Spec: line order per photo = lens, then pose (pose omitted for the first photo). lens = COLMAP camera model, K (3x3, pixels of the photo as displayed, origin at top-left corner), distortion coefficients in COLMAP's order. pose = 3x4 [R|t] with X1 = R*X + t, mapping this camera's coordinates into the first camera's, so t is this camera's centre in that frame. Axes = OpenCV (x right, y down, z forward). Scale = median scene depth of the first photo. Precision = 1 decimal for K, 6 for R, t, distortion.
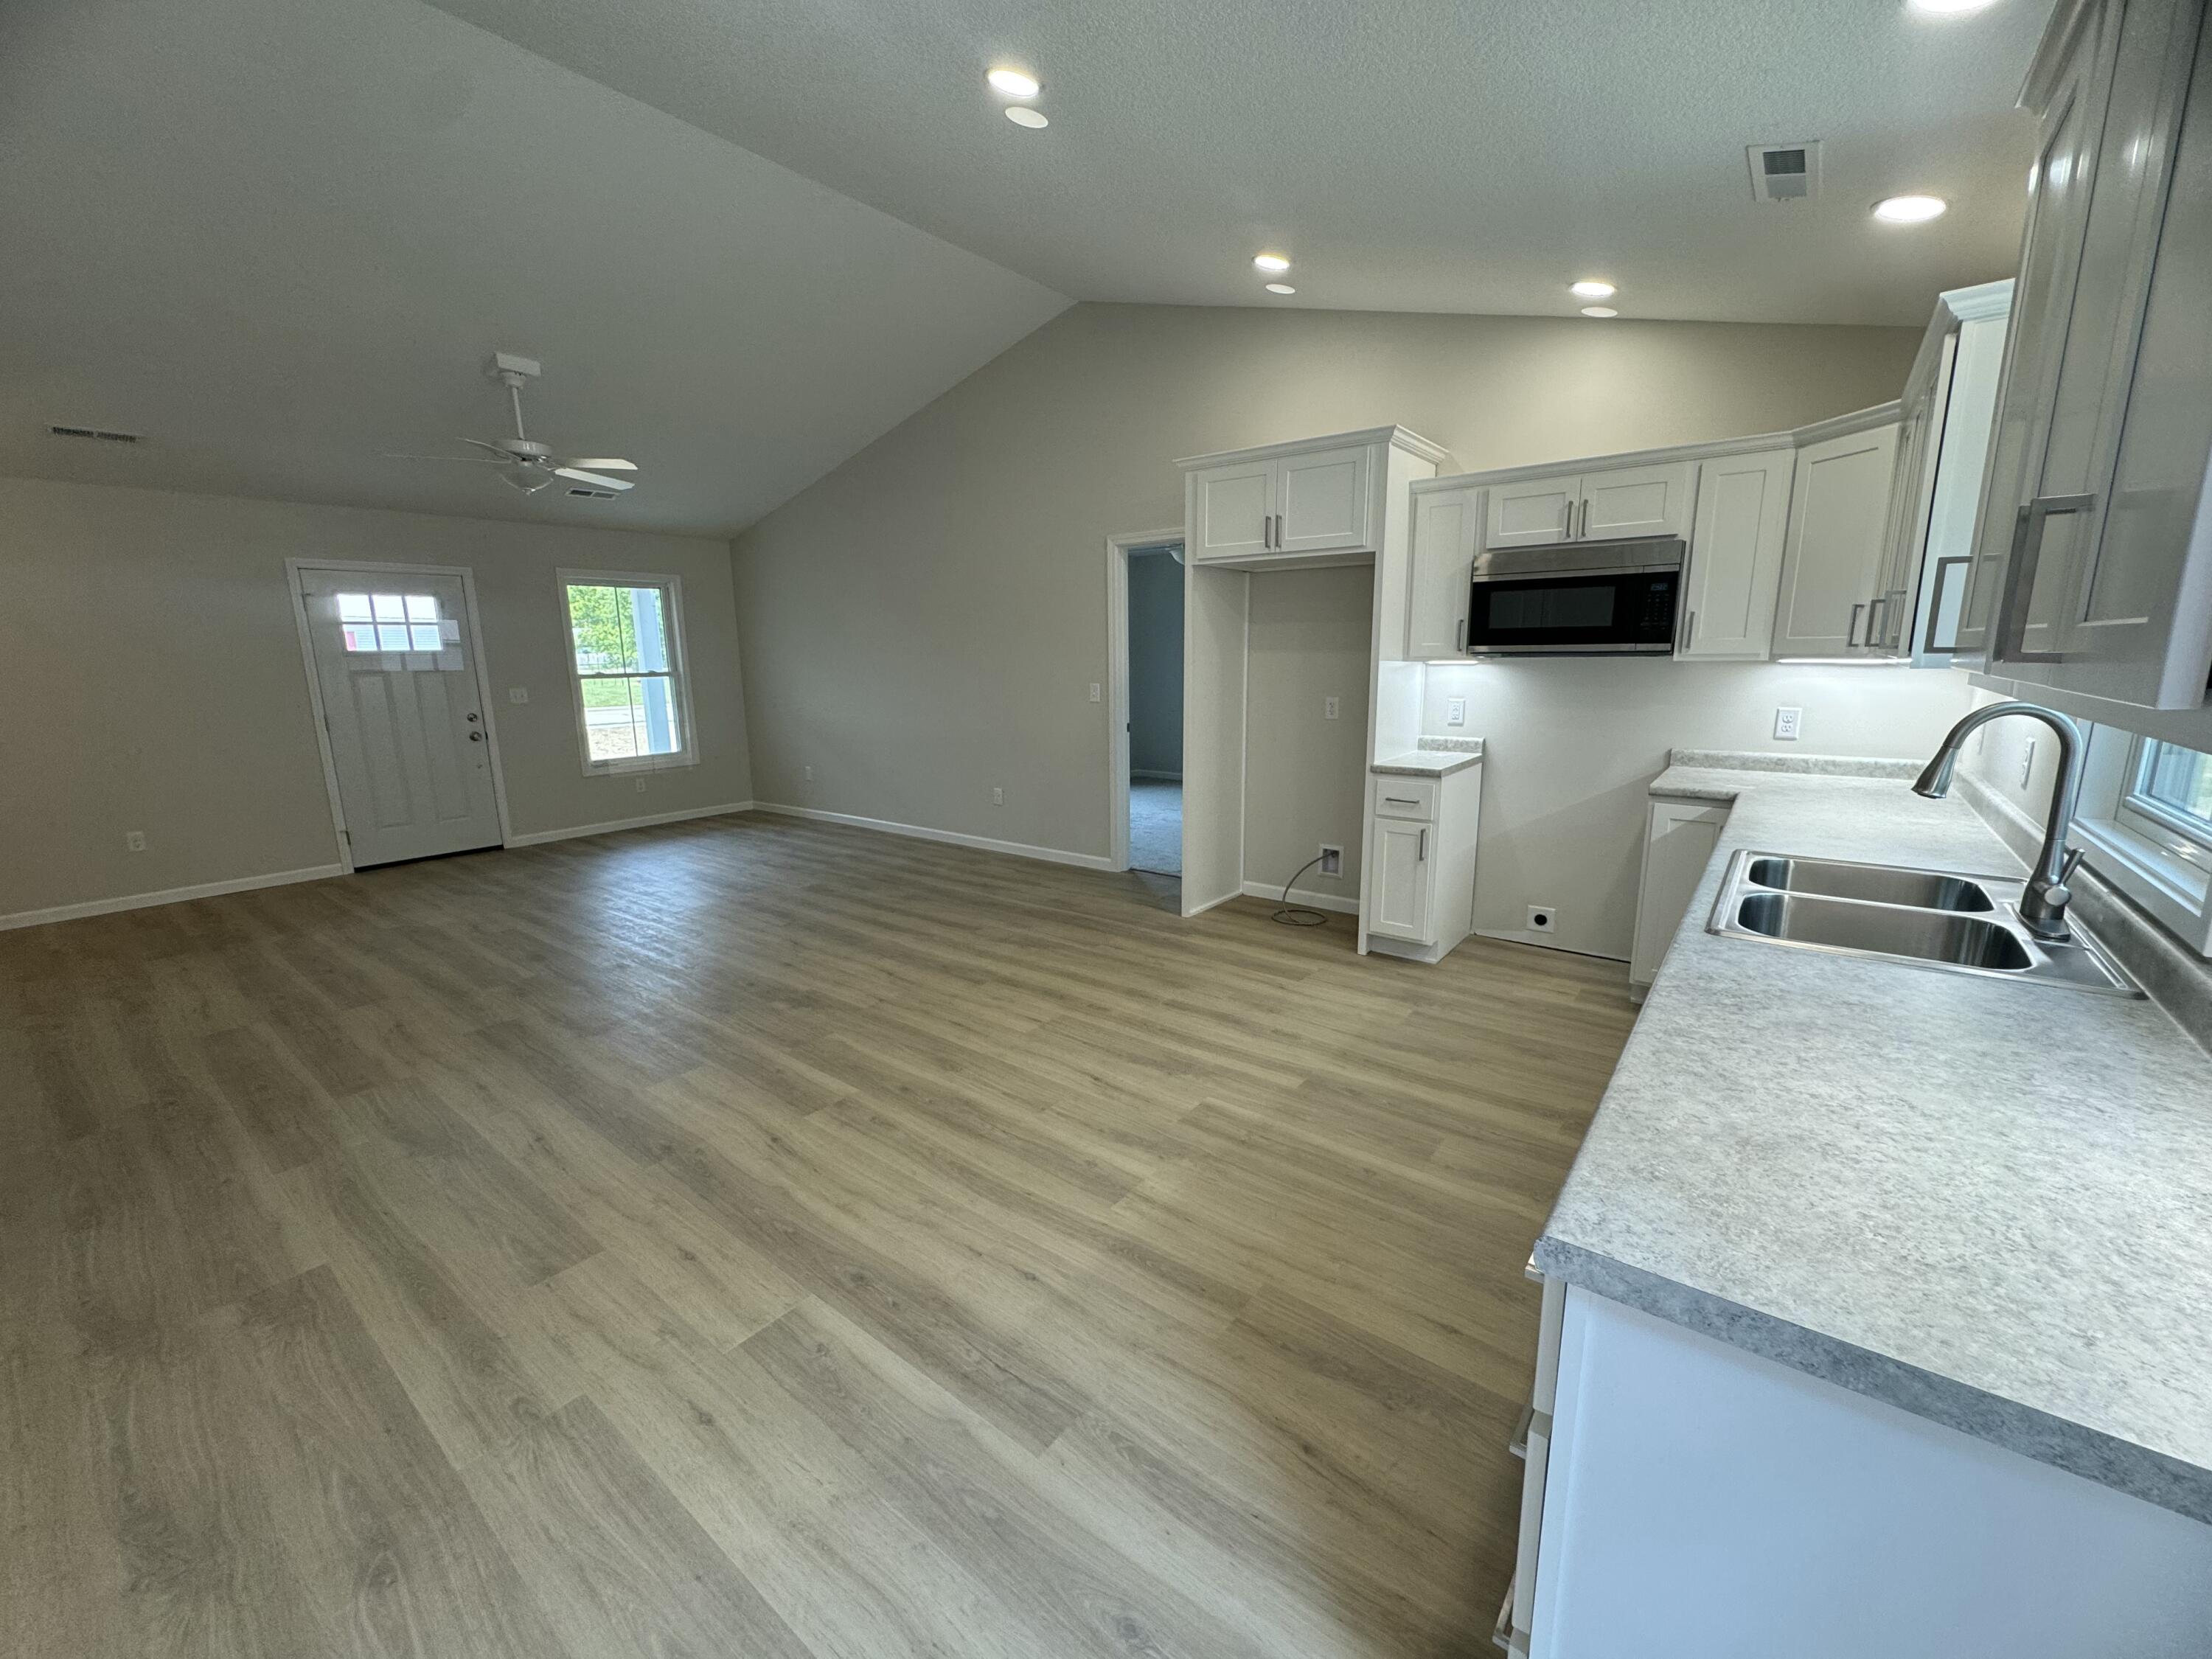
lens RADIAL K [[891.4, 0, 1119.4], [0, 891.4, 833.0], [0, 0, 1]] dist [0.006809, 0.000523]
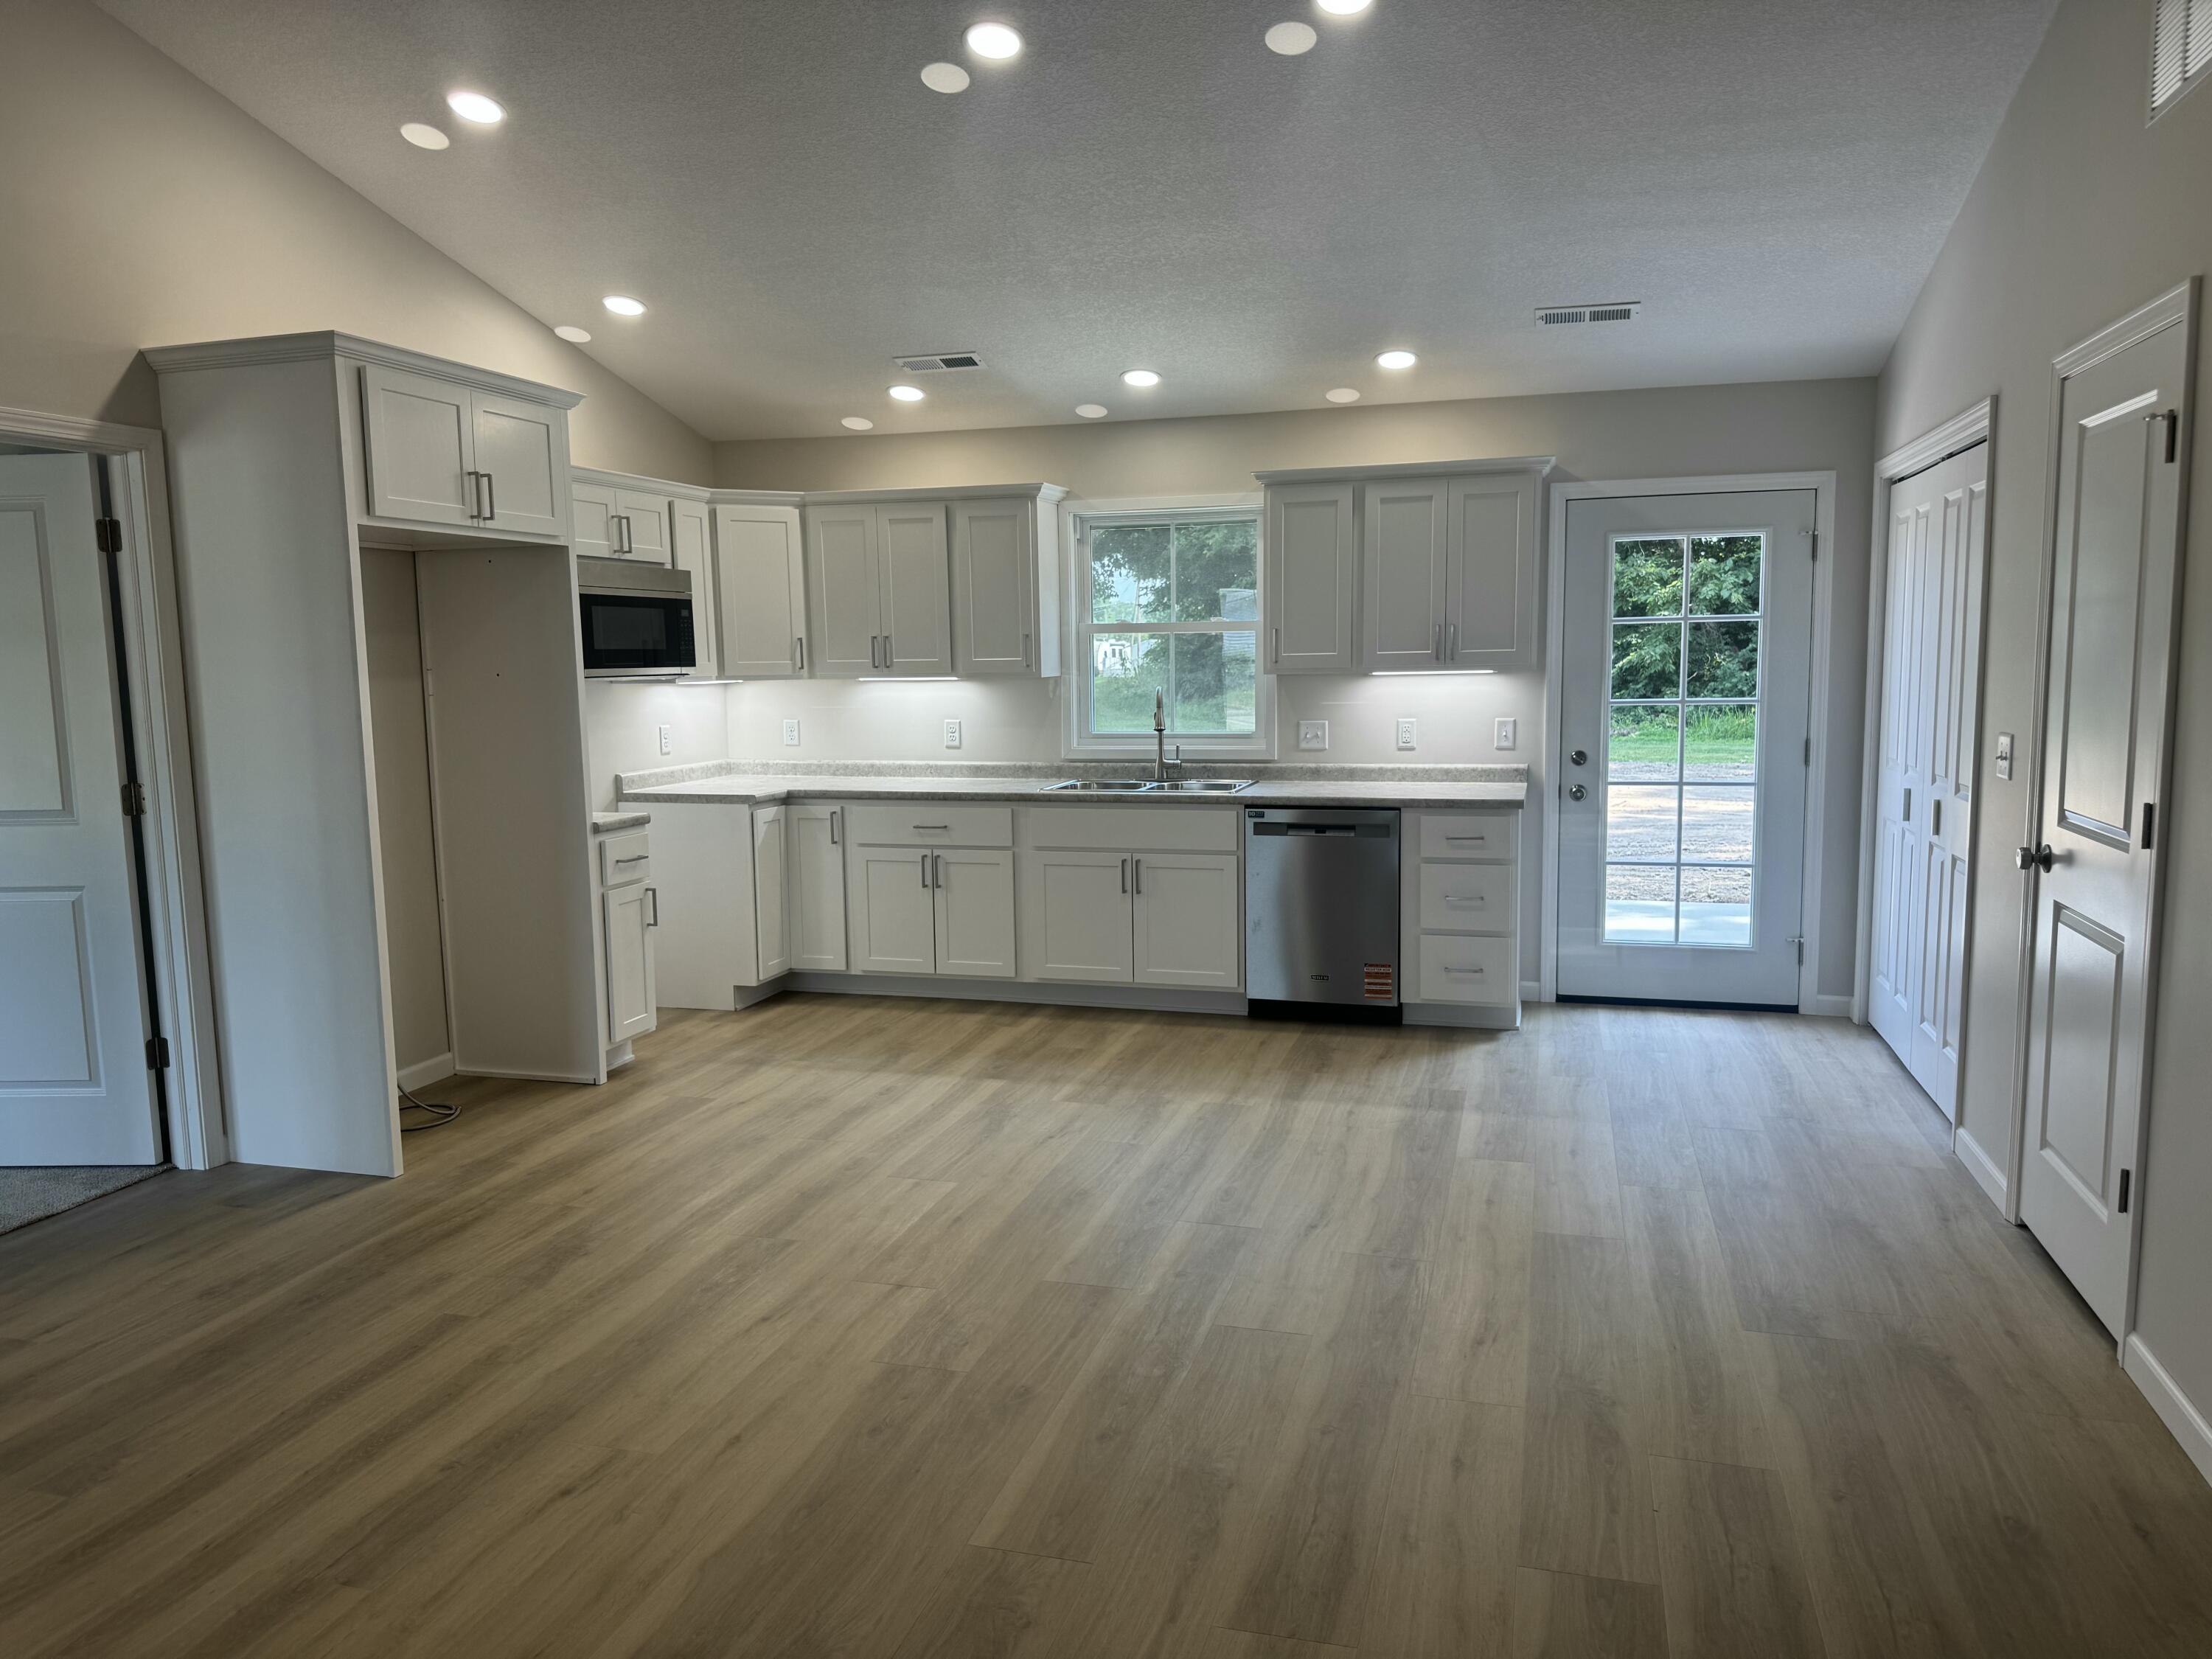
lens RADIAL K [[1547.1, 0, 1102.9], [0, 1547.1, 836.4], [0, 0, 1]] dist [0.029172, -0.002896]
pose [[-0.363120, -0.089882, 0.927397, -1.305742], [0.216567, 0.959935, 0.177832, -0.246155], [-0.906224, 0.265418, -0.329106, 1.252039]]
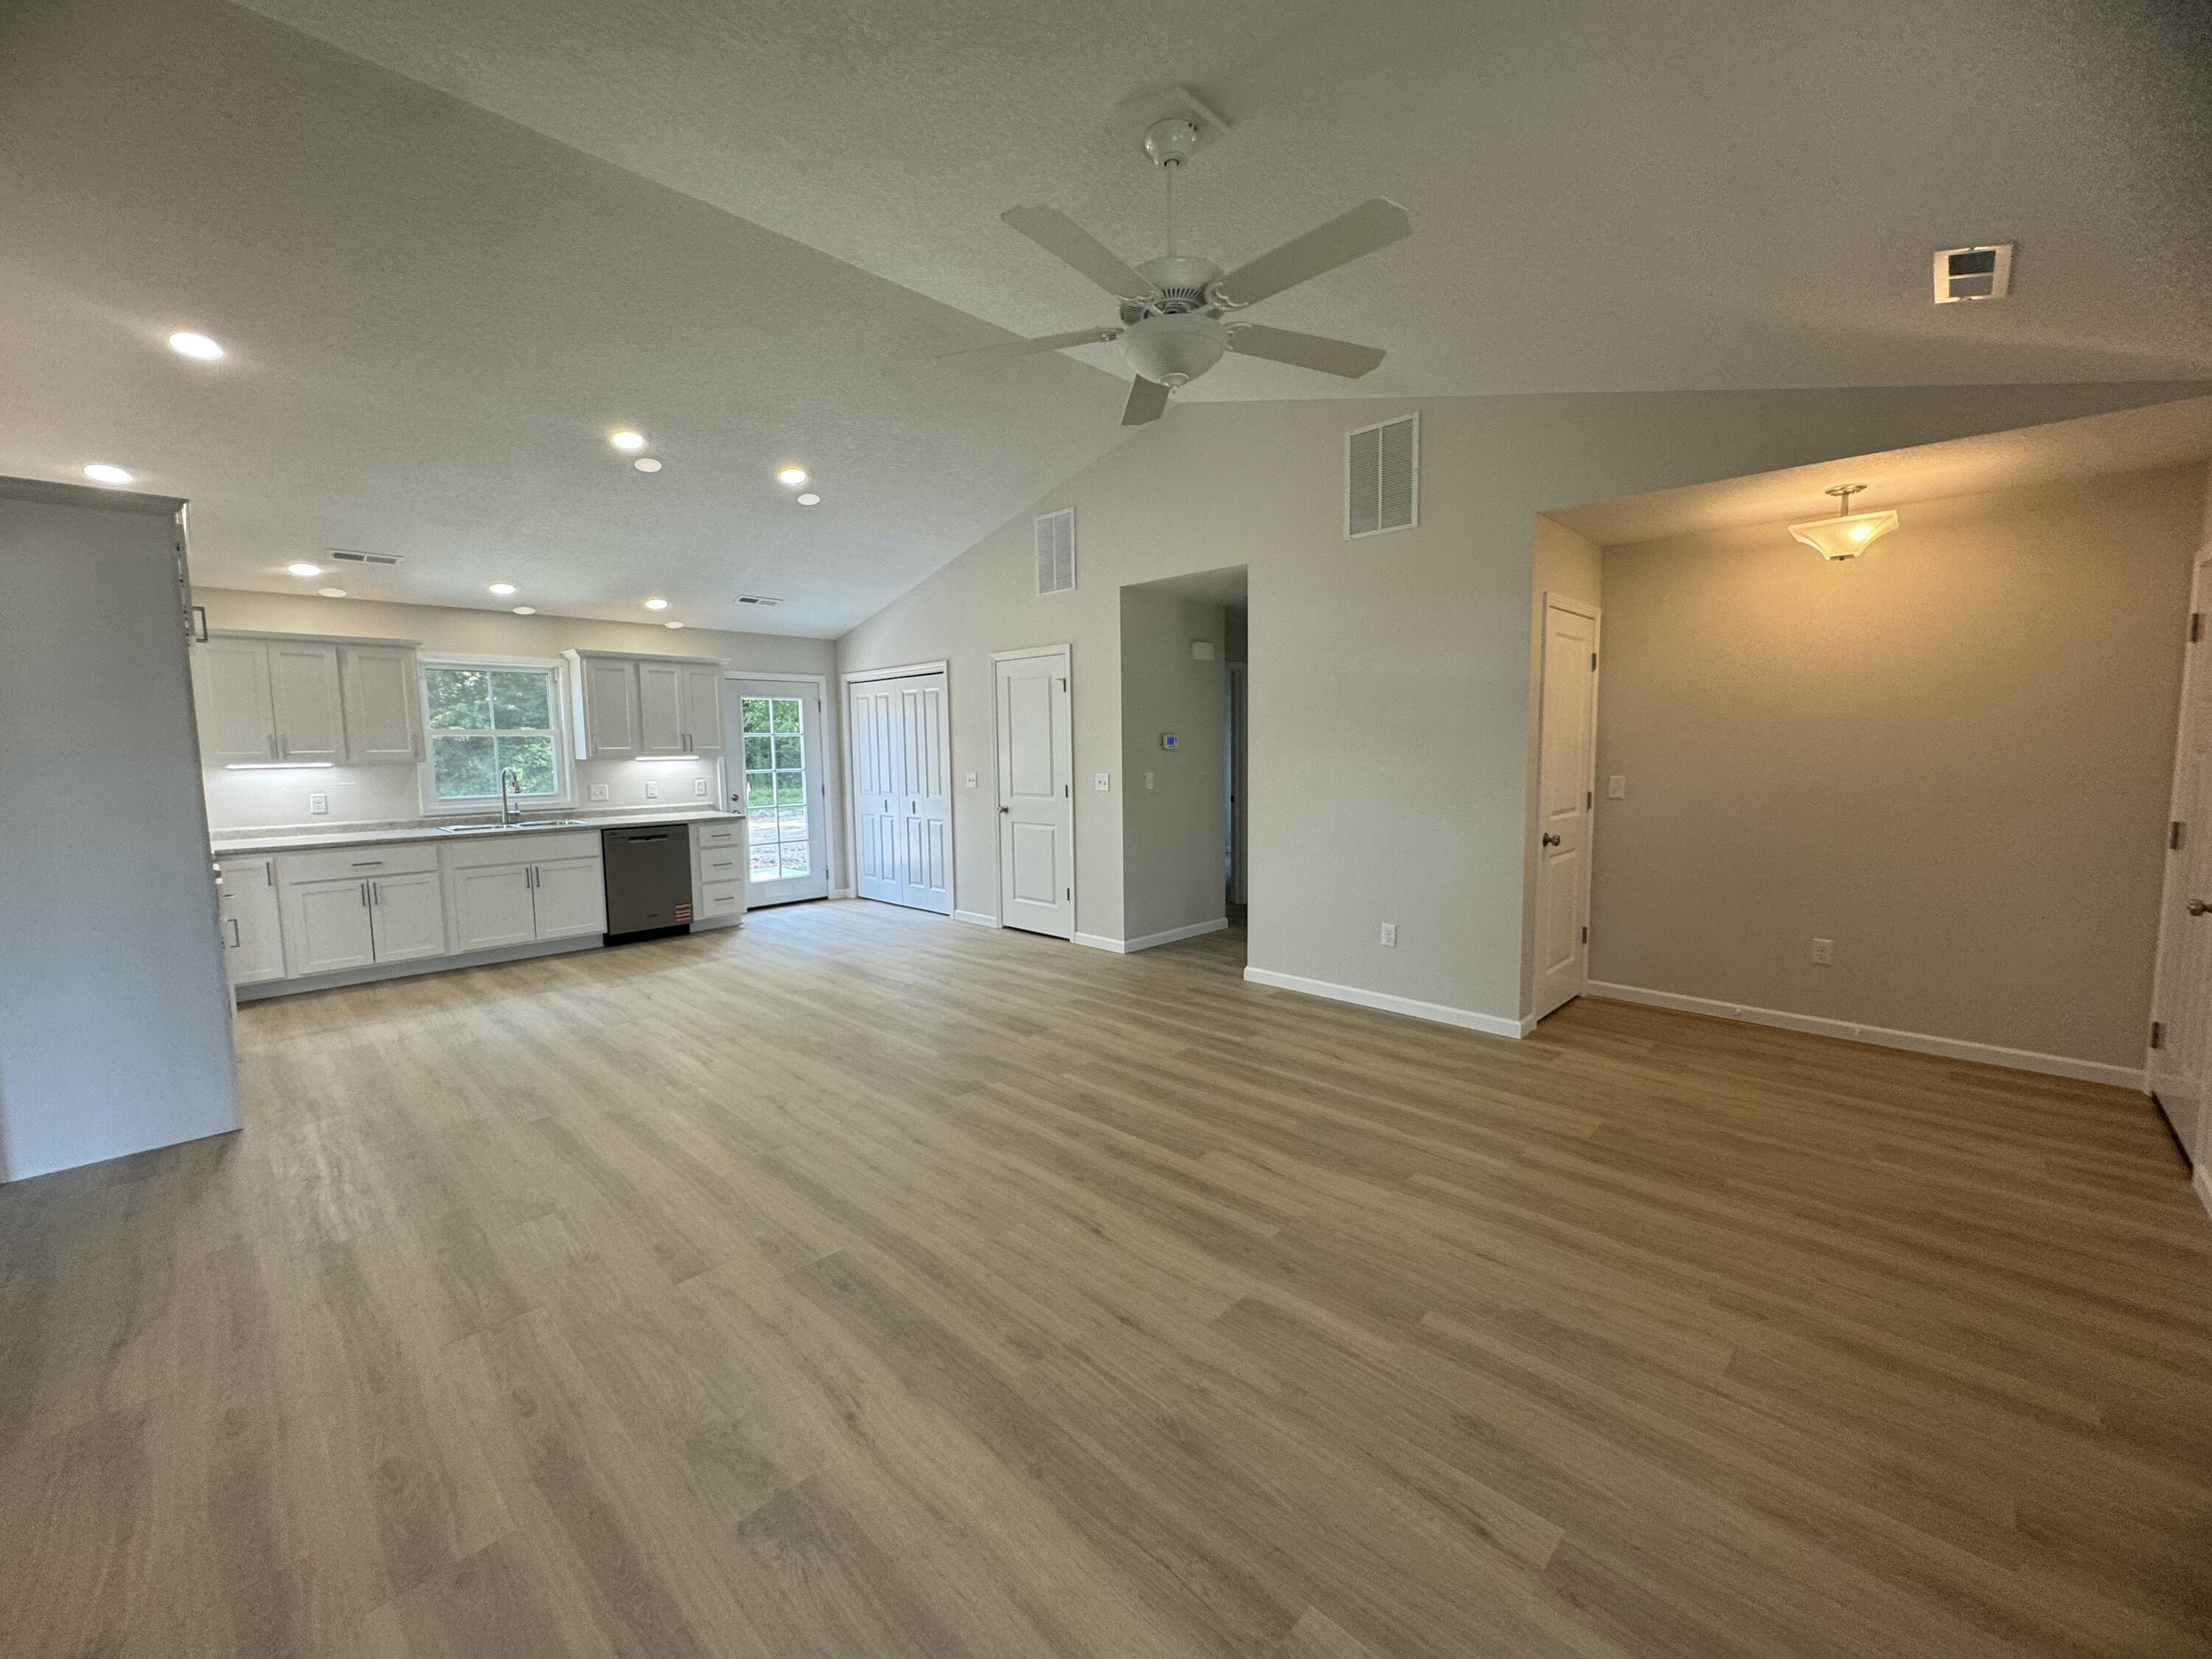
lens RADIAL K [[891.4, 0, 1089.1], [0, 891.4, 832.0], [0, 0, 1]] dist [0.006809, 0.000523]
pose [[-0.991836, 0.017500, 0.126313, -0.975072], [0.055084, 0.952155, 0.300610, -0.437562], [-0.115008, 0.305114, -0.945346, 2.183492]]
